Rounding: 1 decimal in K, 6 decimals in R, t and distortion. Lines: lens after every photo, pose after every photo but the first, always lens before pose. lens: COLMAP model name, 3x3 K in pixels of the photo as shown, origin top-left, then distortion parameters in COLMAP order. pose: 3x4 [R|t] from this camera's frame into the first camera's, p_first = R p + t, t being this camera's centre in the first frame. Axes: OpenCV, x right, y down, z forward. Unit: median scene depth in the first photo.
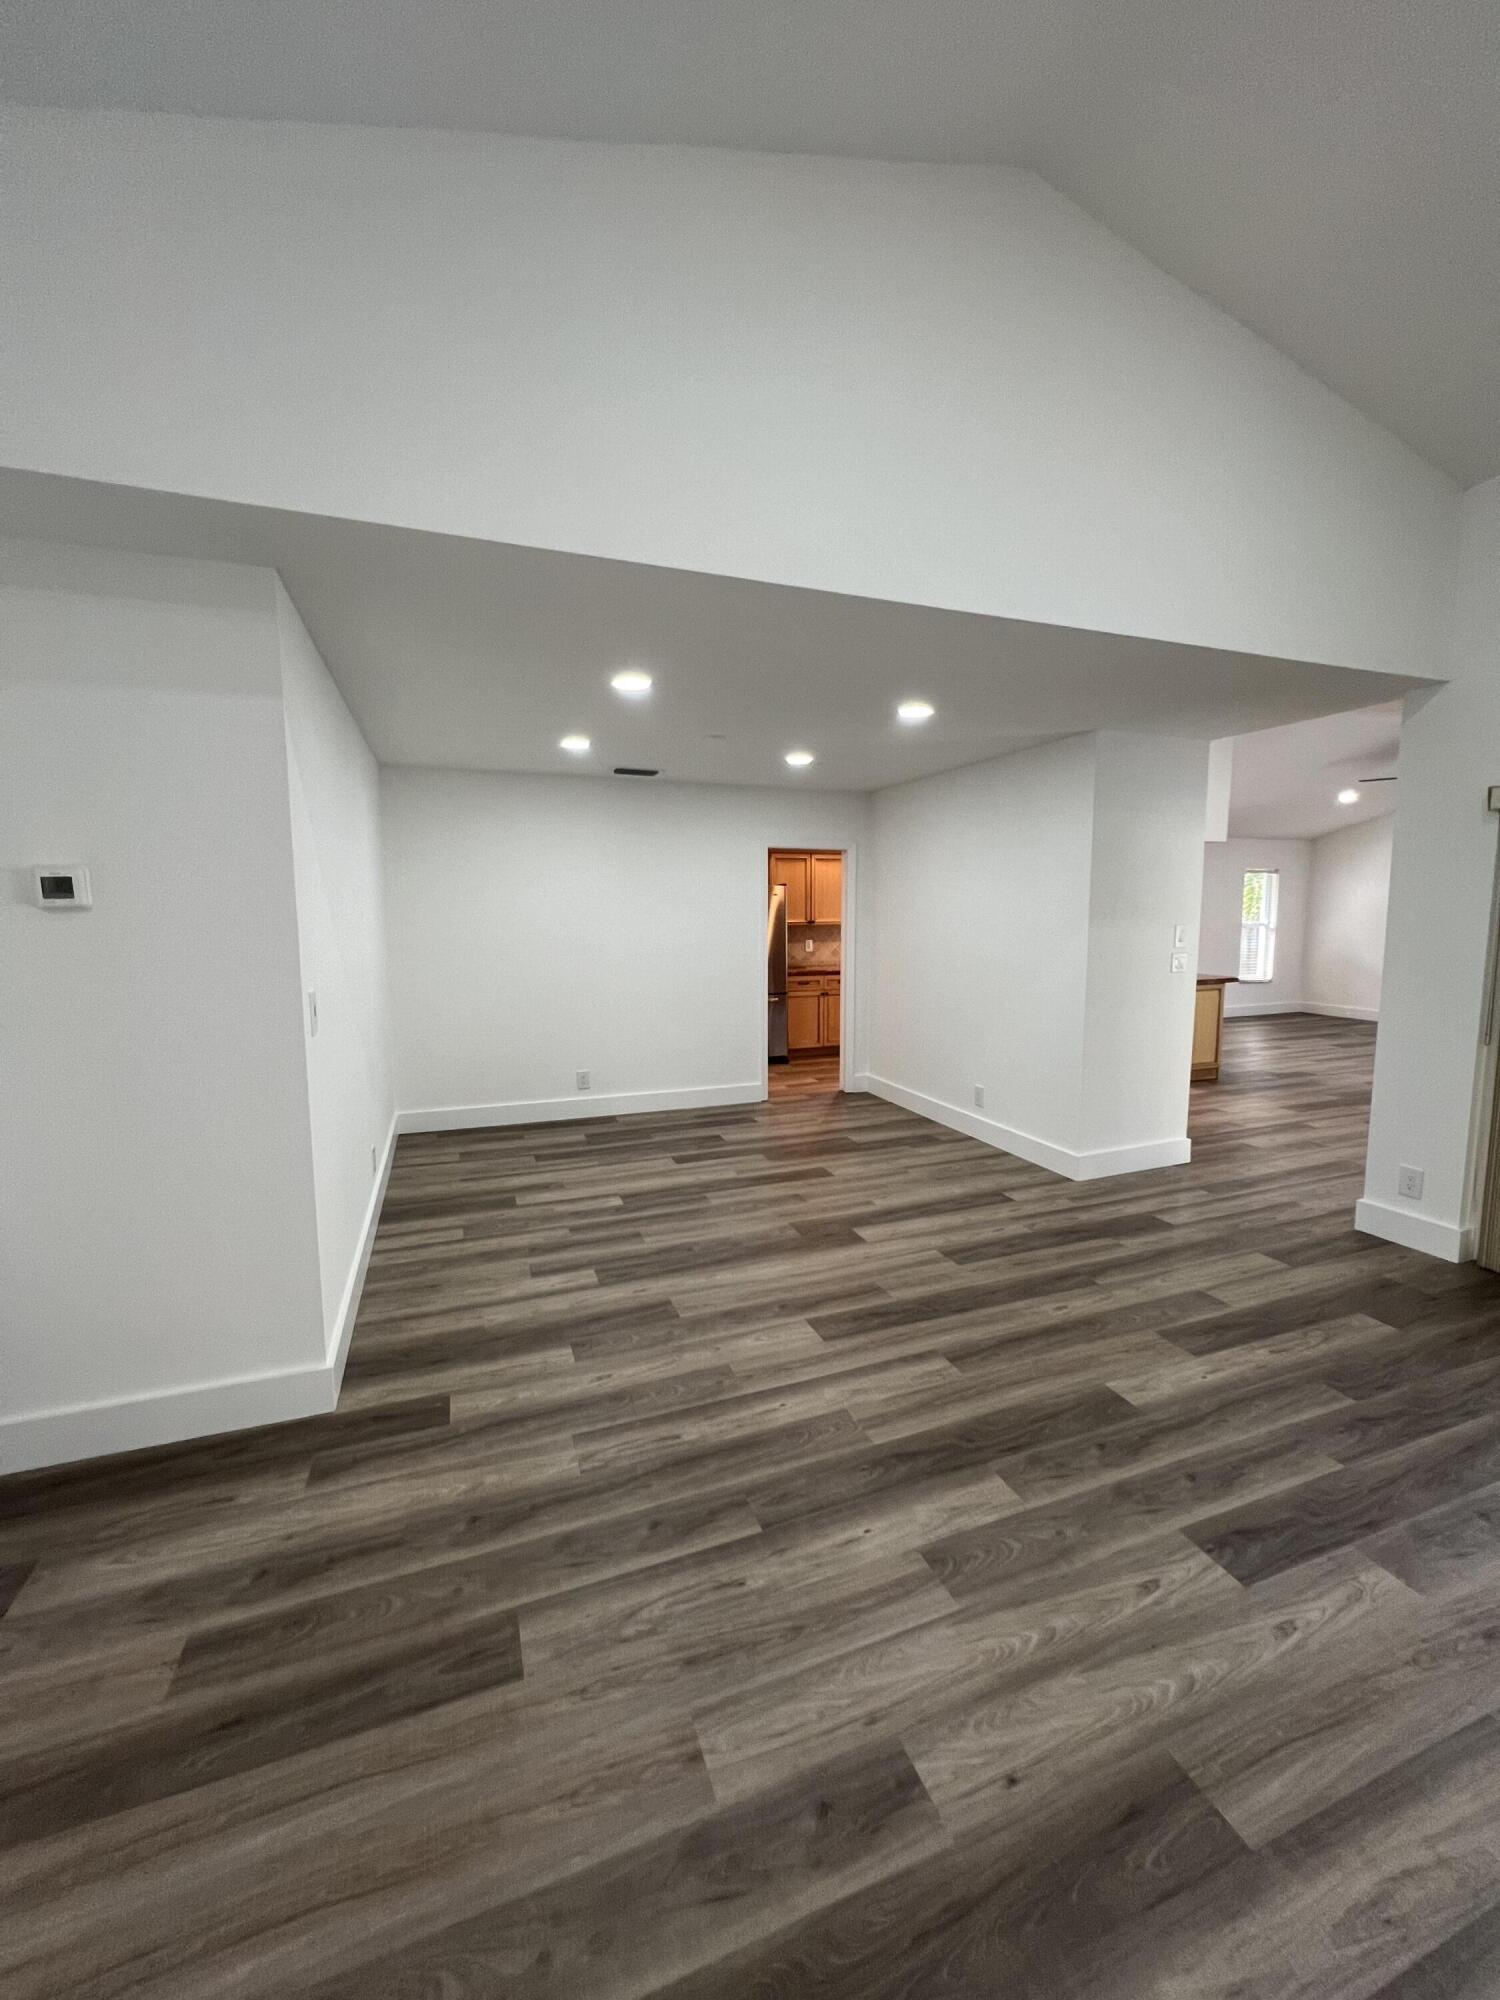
lens RADIAL K [[797.2, 0, 769.9], [0, 797.2, 981.4], [0, 0, 1]] dist [-0.001917, 0.000848]
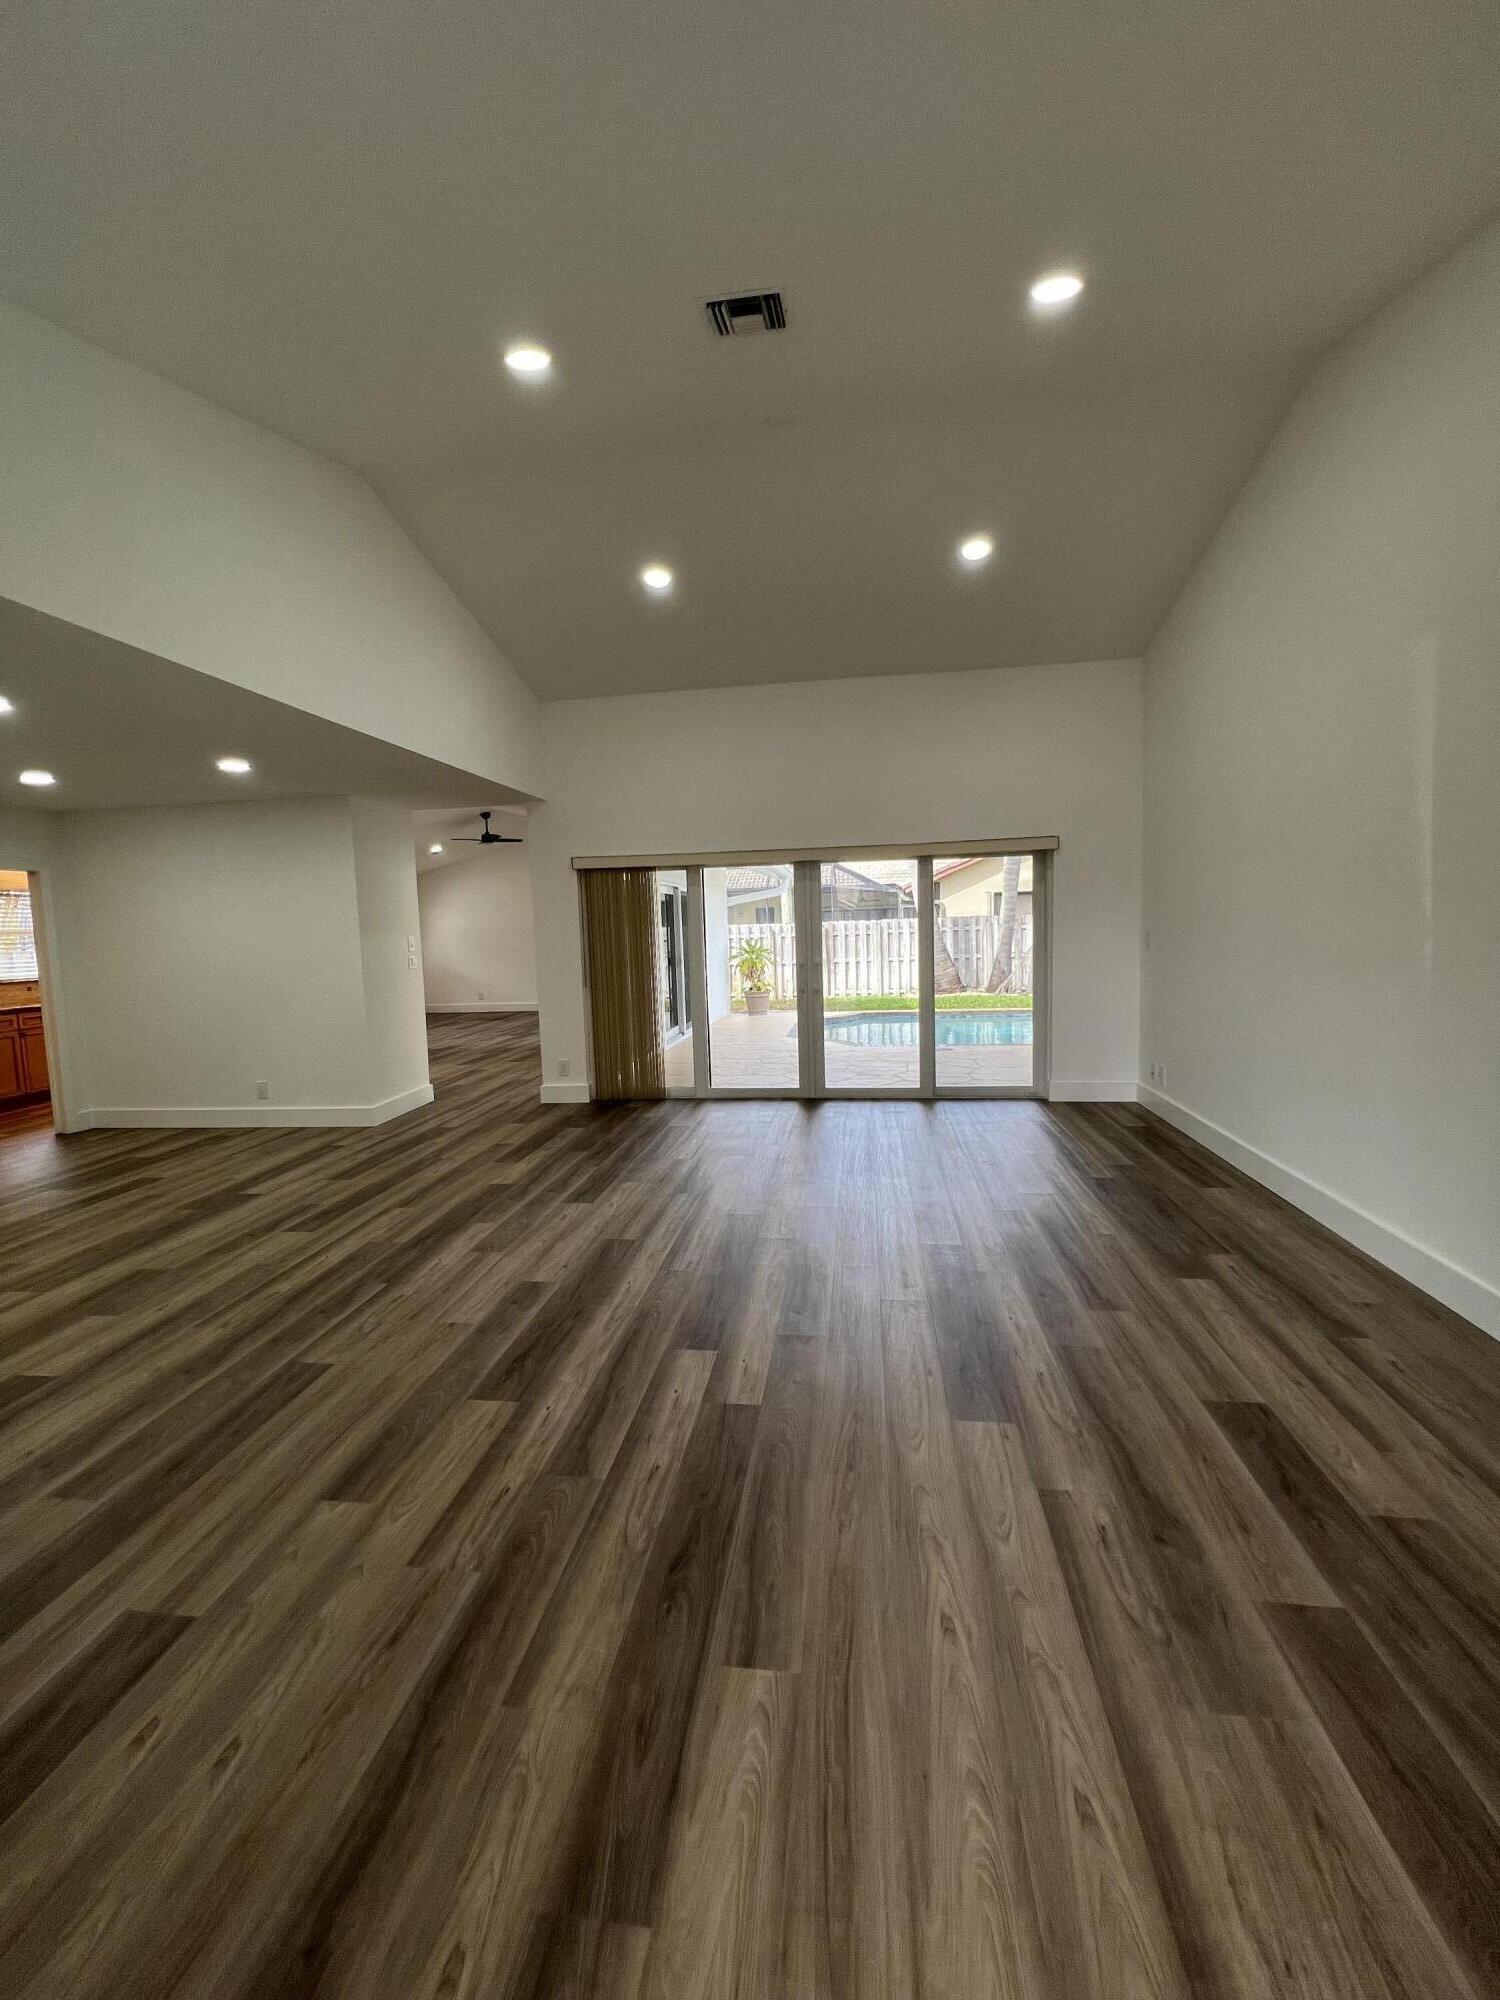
lens RADIAL K [[797.2, 0, 748.5], [0, 797.2, 993.7], [0, 0, 1]] dist [-0.001917, 0.000848]
pose [[0.486175, -0.088833, 0.869335, -0.636460], [0.113441, 0.992817, 0.038010, 0.065268], [-0.866467, 0.080138, 0.492760, -0.325237]]
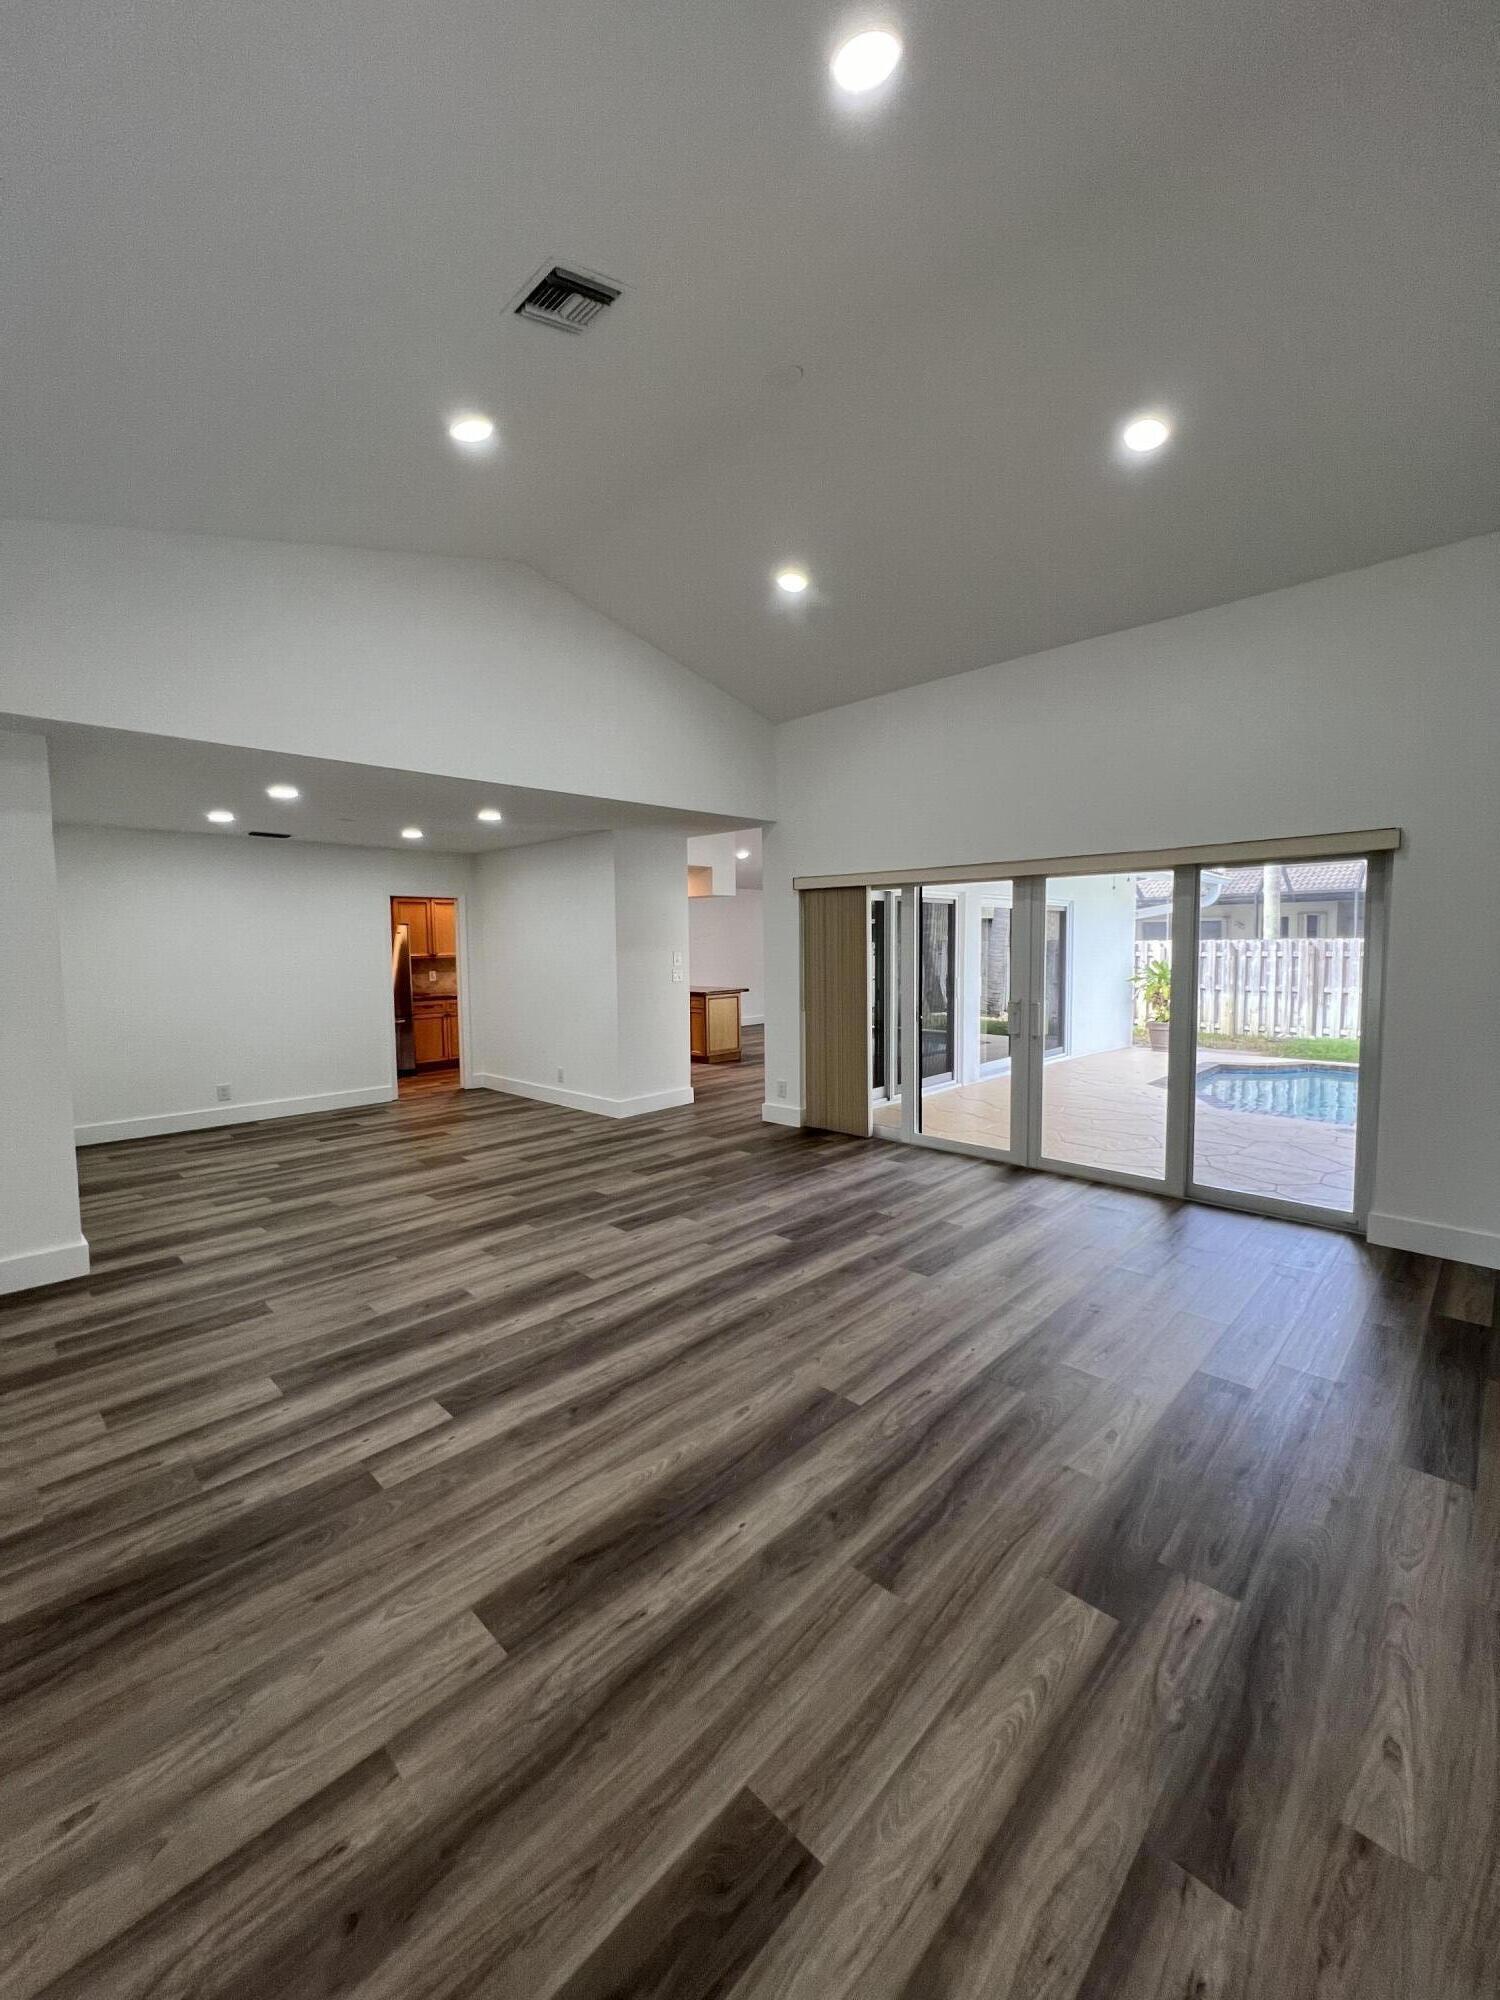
lens RADIAL K [[797.2, 0, 765.7], [0, 797.2, 993.8], [0, 0, 1]] dist [-0.001917, 0.000848]
pose [[0.907821, -0.037086, 0.417716, 0.010590], [0.049326, 0.998611, -0.018541, 0.071441], [-0.416448, 0.037436, 0.908389, -0.728133]]
